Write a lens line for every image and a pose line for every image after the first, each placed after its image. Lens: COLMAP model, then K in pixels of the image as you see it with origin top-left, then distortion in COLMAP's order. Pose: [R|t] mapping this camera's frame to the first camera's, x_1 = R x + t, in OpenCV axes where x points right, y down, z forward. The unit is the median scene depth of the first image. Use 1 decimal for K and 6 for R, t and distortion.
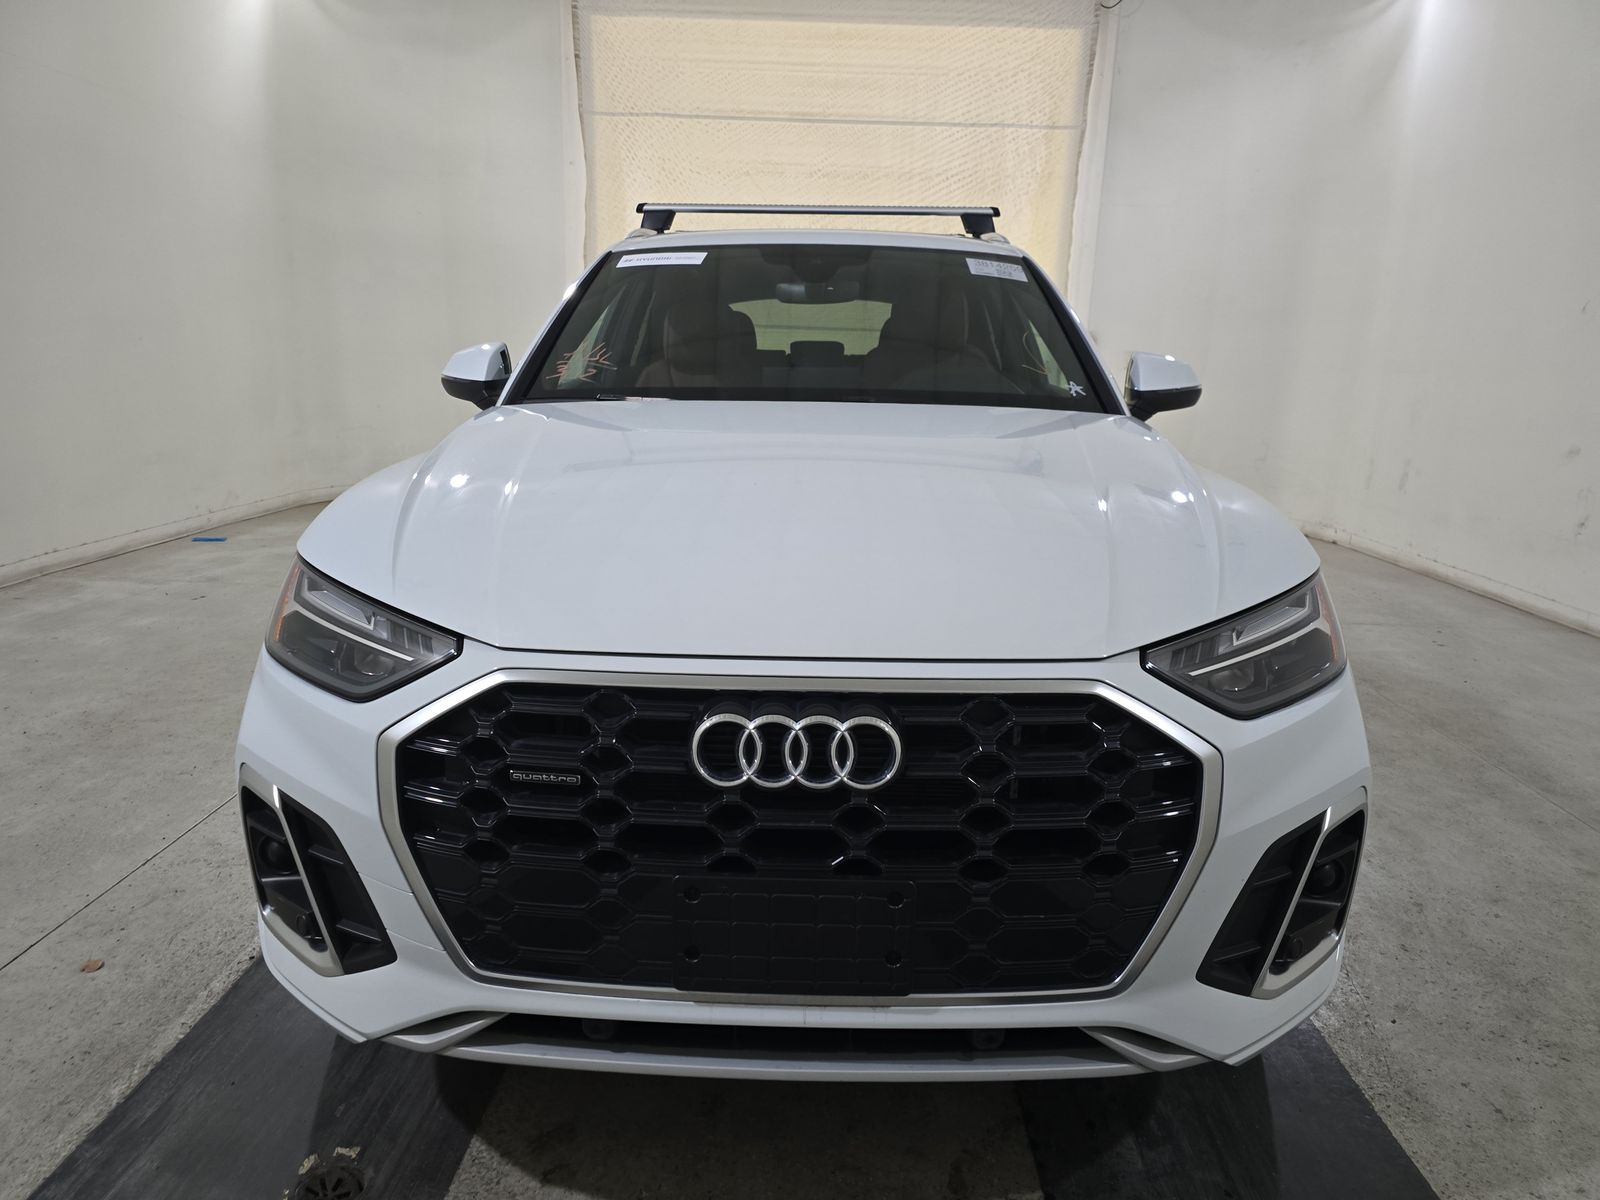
lens RADIAL K [[1085.7, 0, 803.6], [0, 1085.7, 605.5], [0, 0, 1]] dist [0.016164, -0.014407]
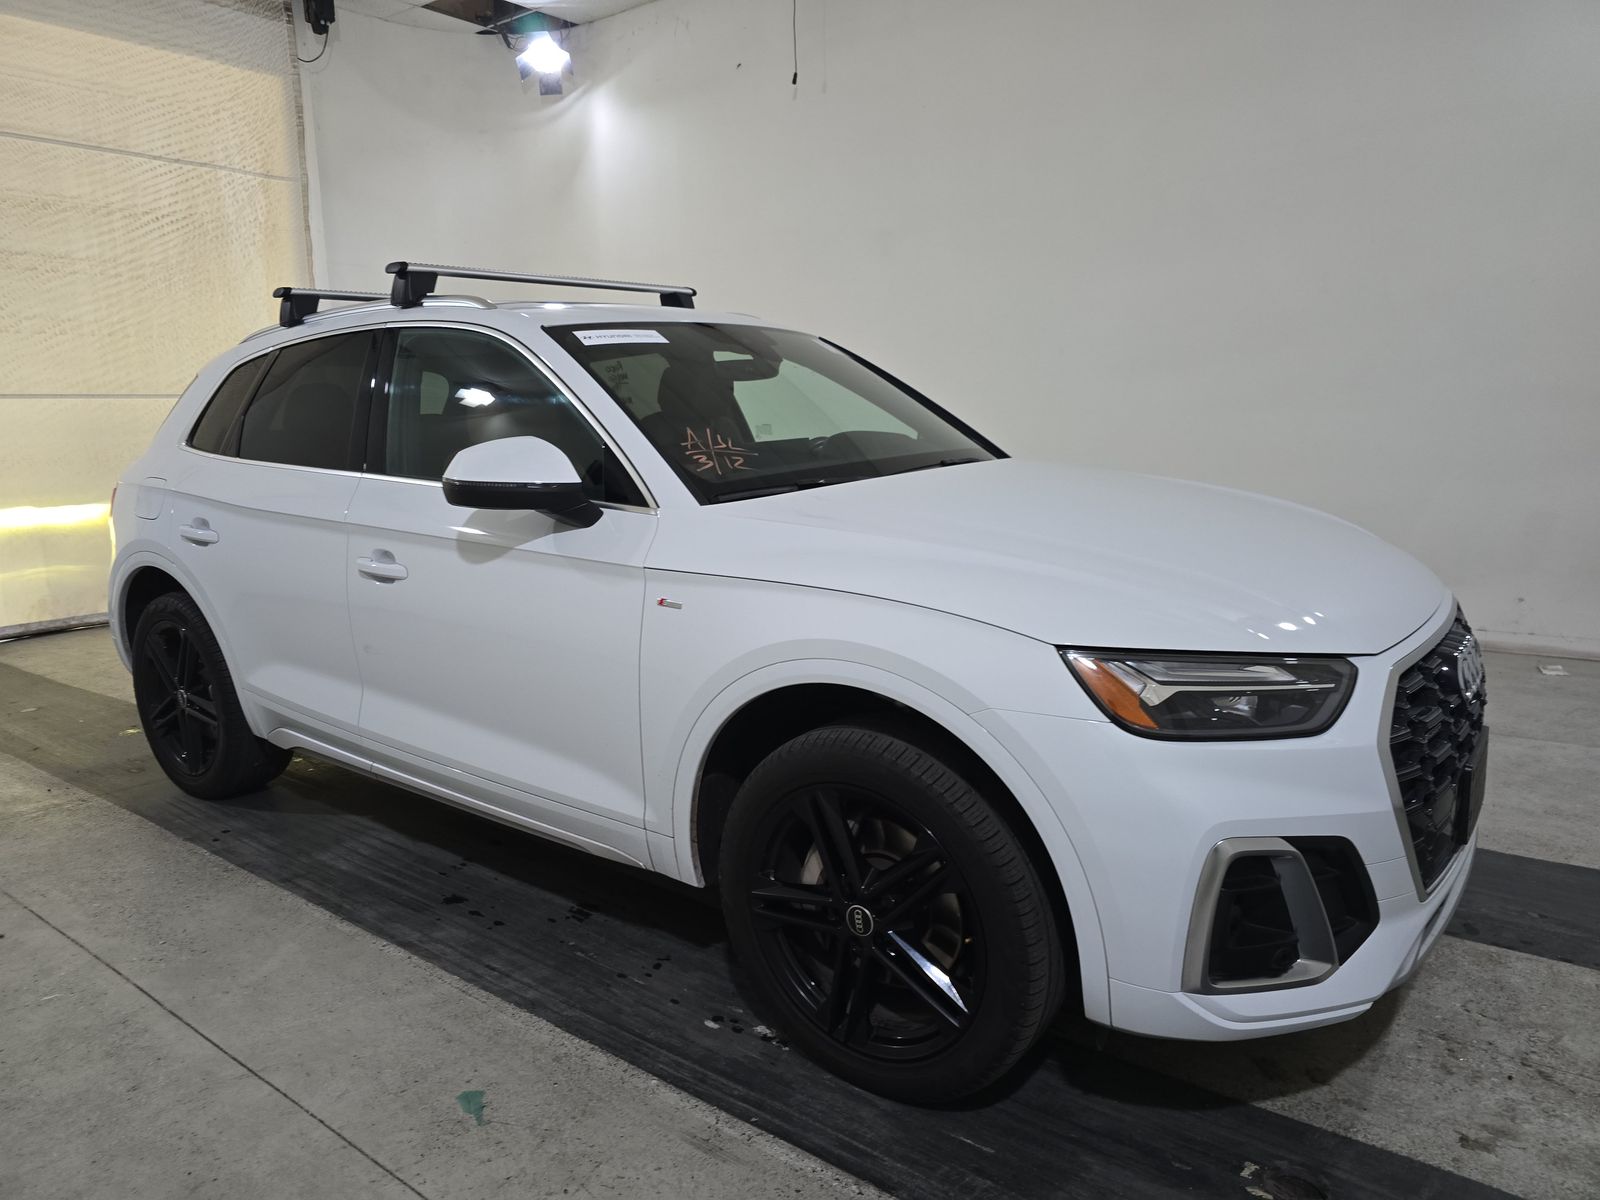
lens RADIAL K [[1085.7, 0, 806.3], [0, 1085.7, 595.6], [0, 0, 1]] dist [0.016164, -0.014407]
pose [[0.579136, -0.176028, 0.796000, -0.307489], [0.216412, 0.974574, 0.058066, -0.045994], [-0.785982, 0.138636, 0.602506, 0.131029]]
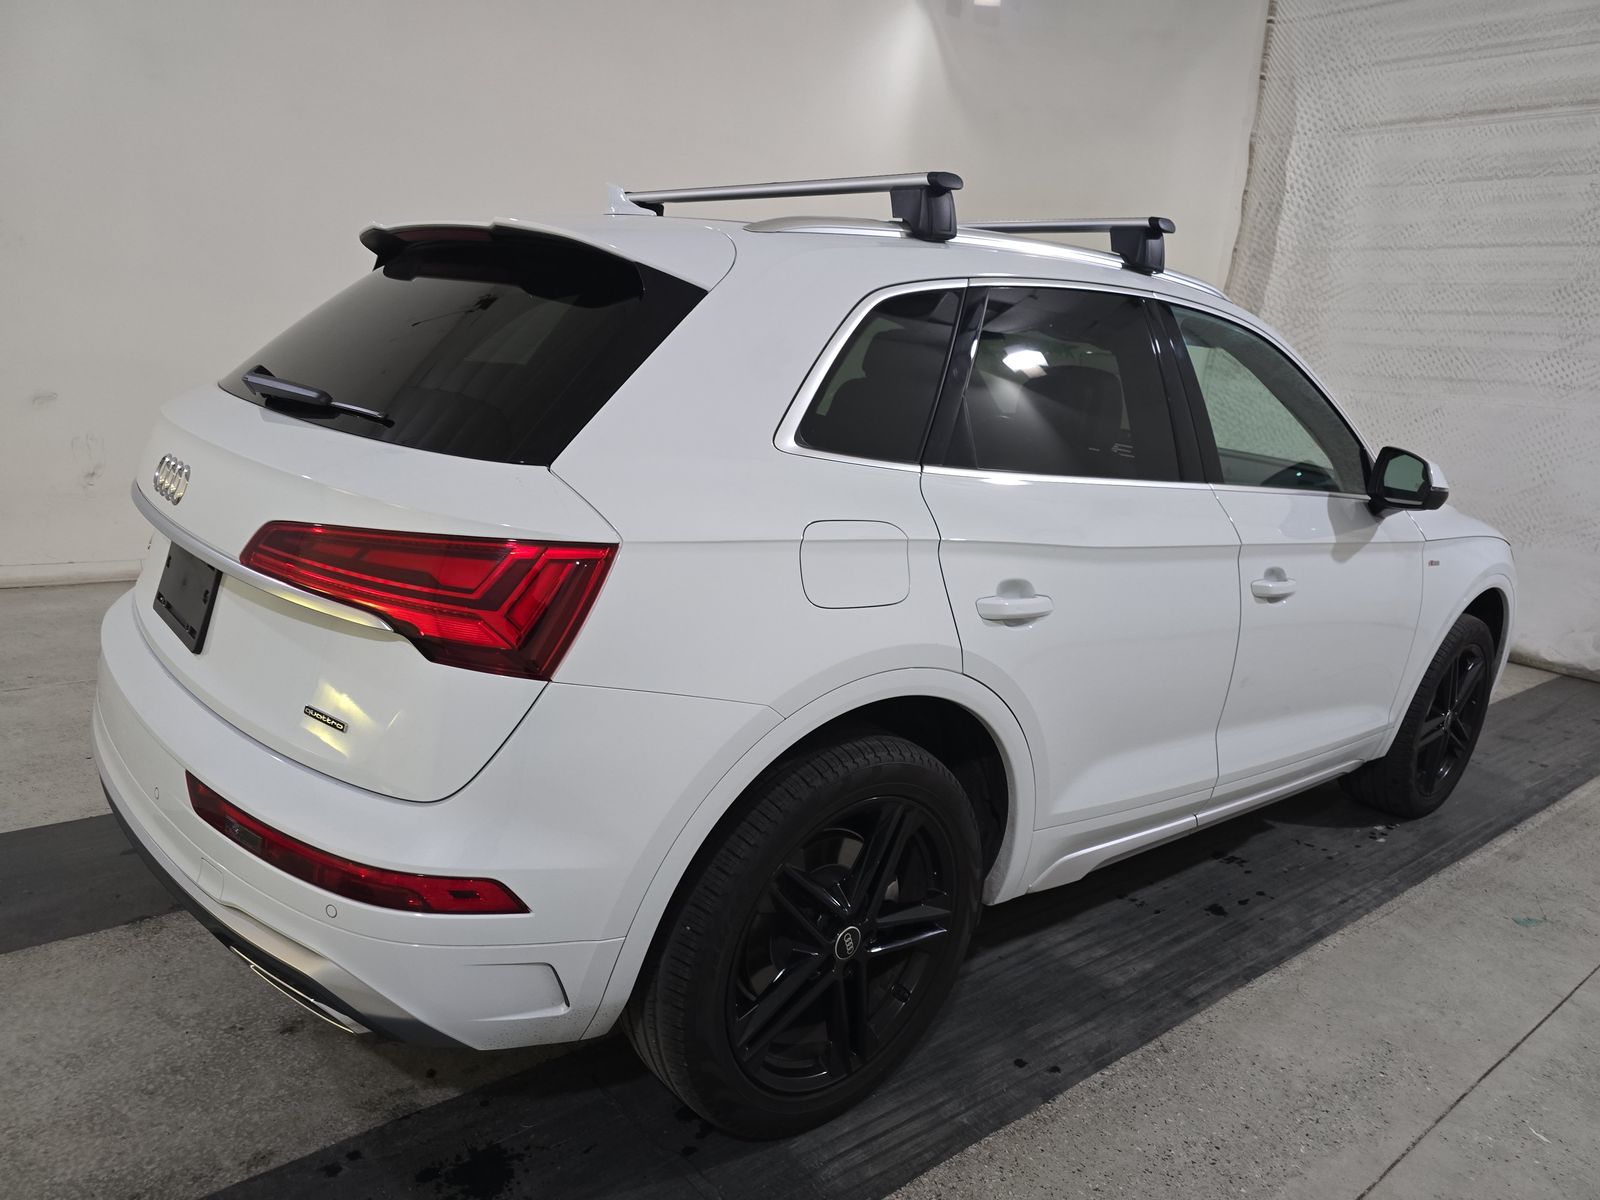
lens RADIAL K [[1085.7, 0, 809.6], [0, 1085.7, 596.0], [0, 0, 1]] dist [0.016164, -0.014407]
pose [[-0.661801, -0.243301, 0.709101, -0.240154], [0.064720, 0.923799, 0.377369, -0.201457], [-0.746880, 0.295636, -0.595625, 0.783597]]
